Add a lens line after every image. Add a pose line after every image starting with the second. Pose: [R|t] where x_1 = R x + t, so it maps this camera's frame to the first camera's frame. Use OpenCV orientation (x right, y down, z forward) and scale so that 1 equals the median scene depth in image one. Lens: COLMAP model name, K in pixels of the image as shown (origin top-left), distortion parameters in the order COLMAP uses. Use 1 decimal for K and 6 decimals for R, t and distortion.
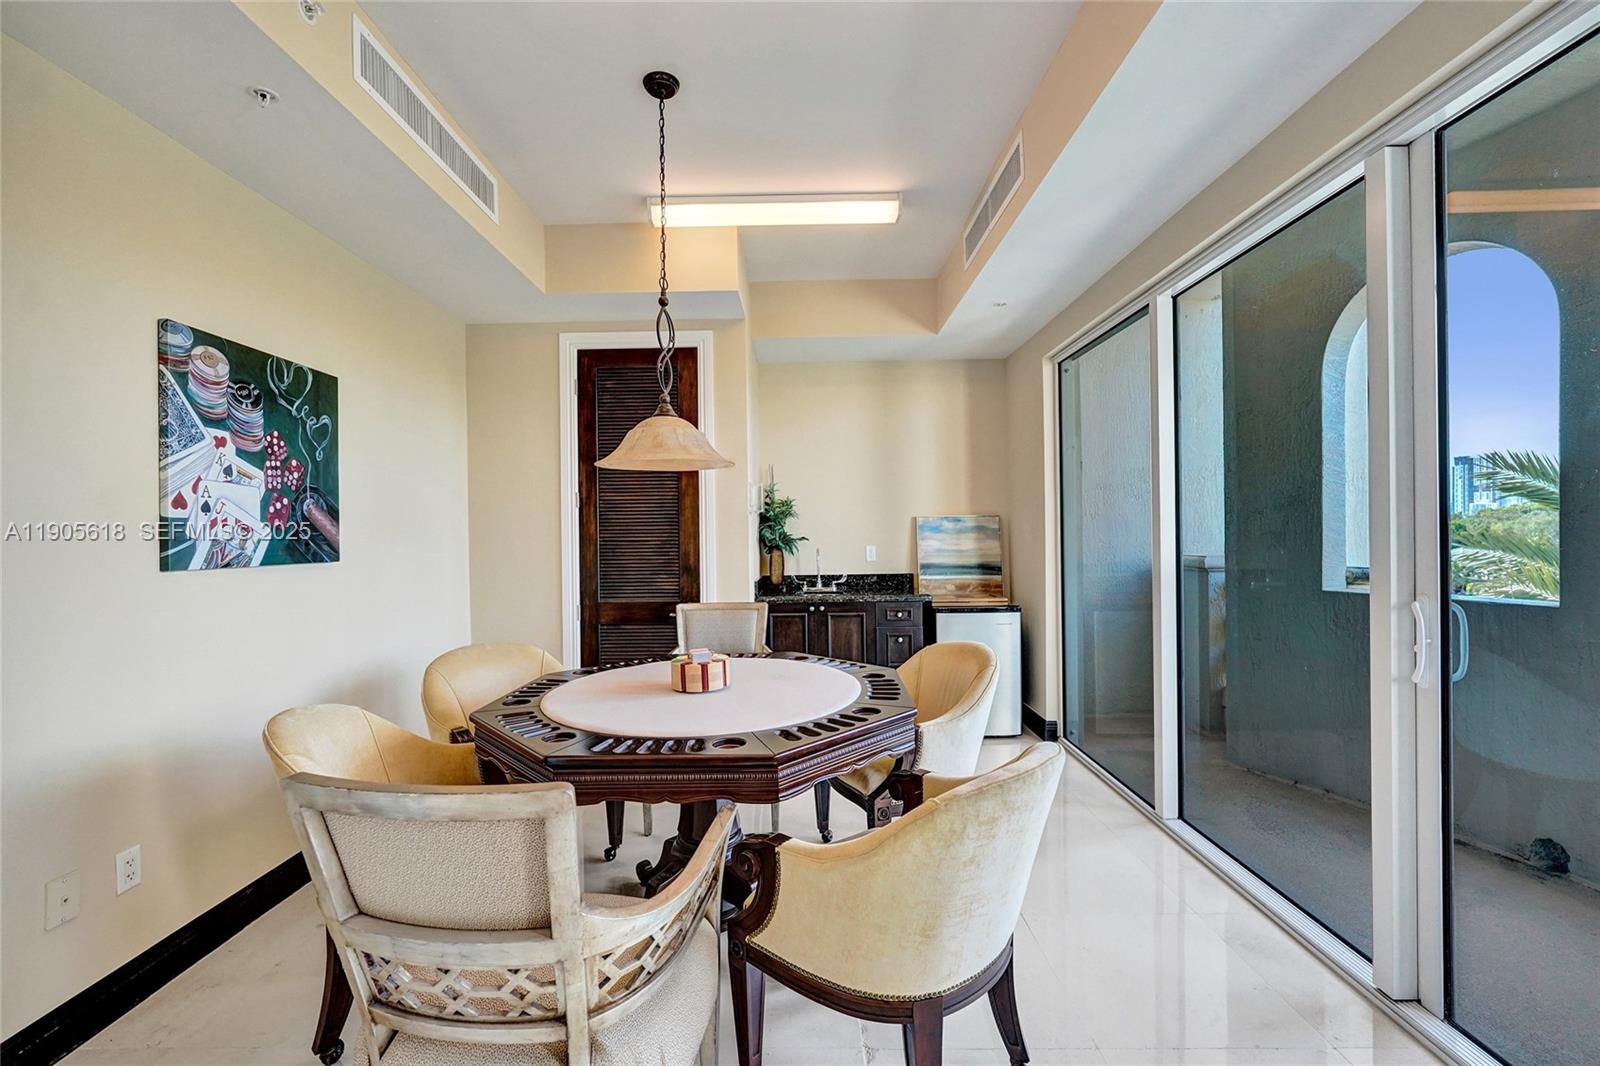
lens RADIAL K [[677.2, 0, 796.9], [0, 677.2, 536.0], [0, 0, 1]] dist [-0.001044, -0.000200]
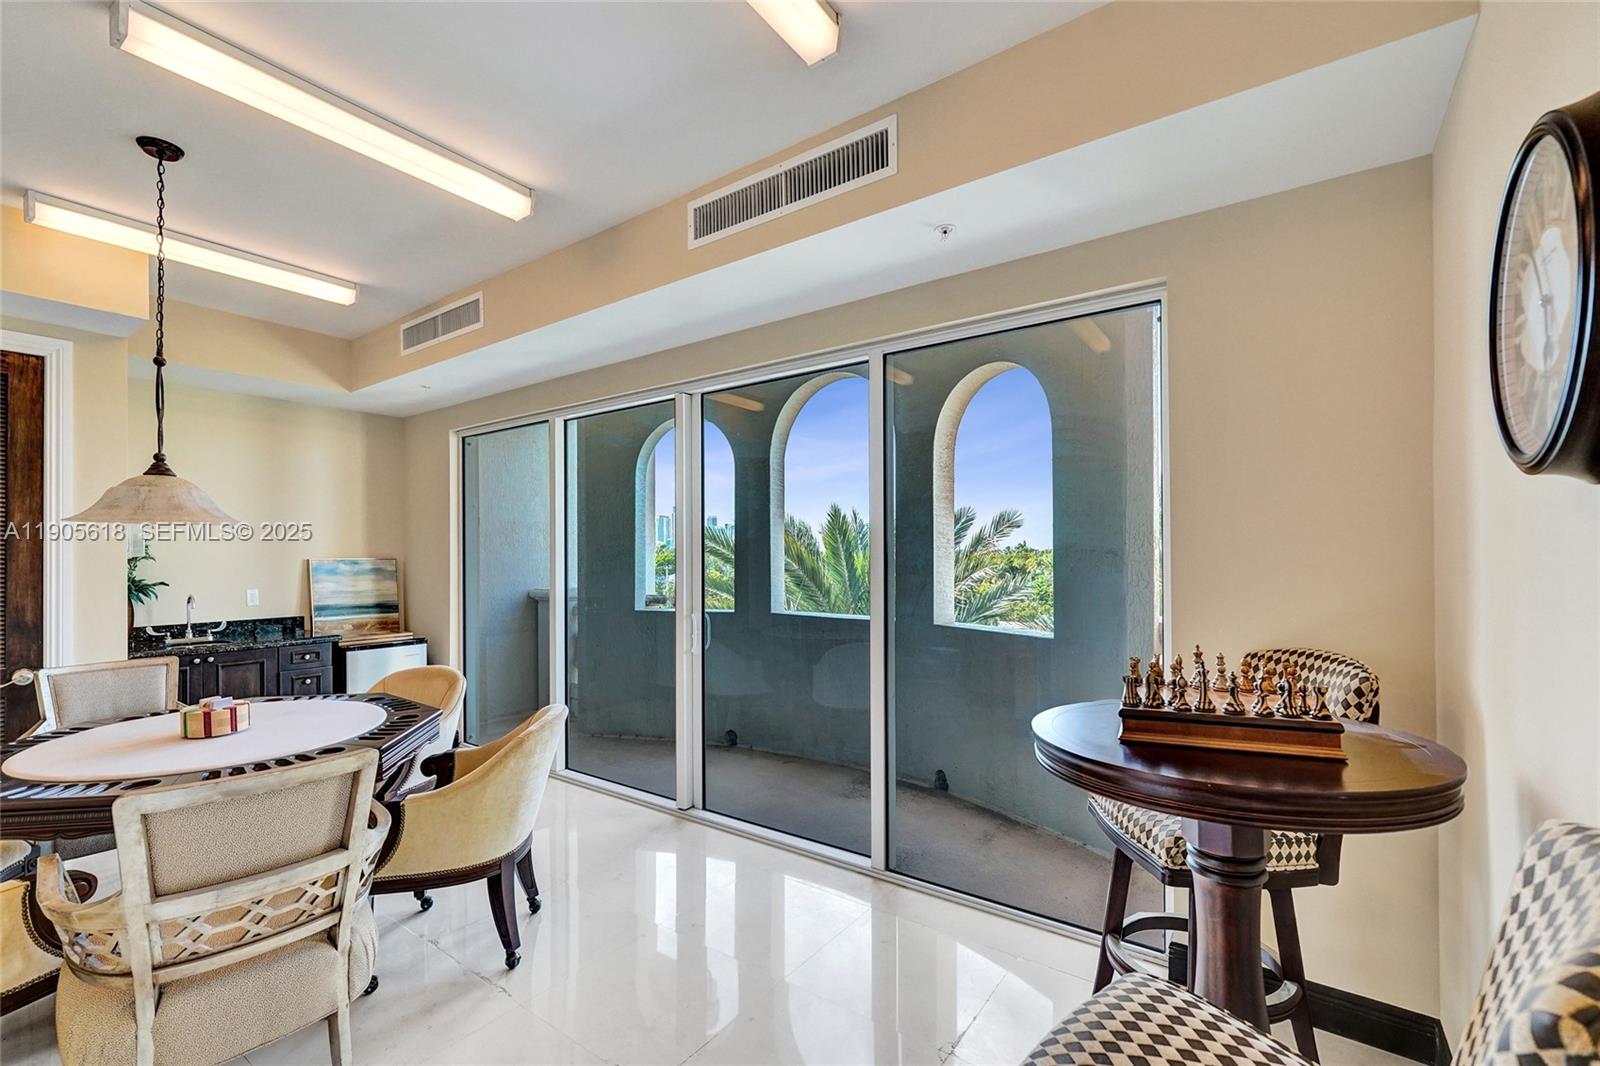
lens RADIAL K [[677.2, 0, 796.9], [0, 677.2, 536.0], [0, 0, 1]] dist [-0.001044, -0.000200]
pose [[0.578434, 0.034294, 0.815008, -0.260241], [0.001132, 0.999081, -0.042842, -0.022117], [-0.815729, 0.025704, 0.577864, -0.202679]]
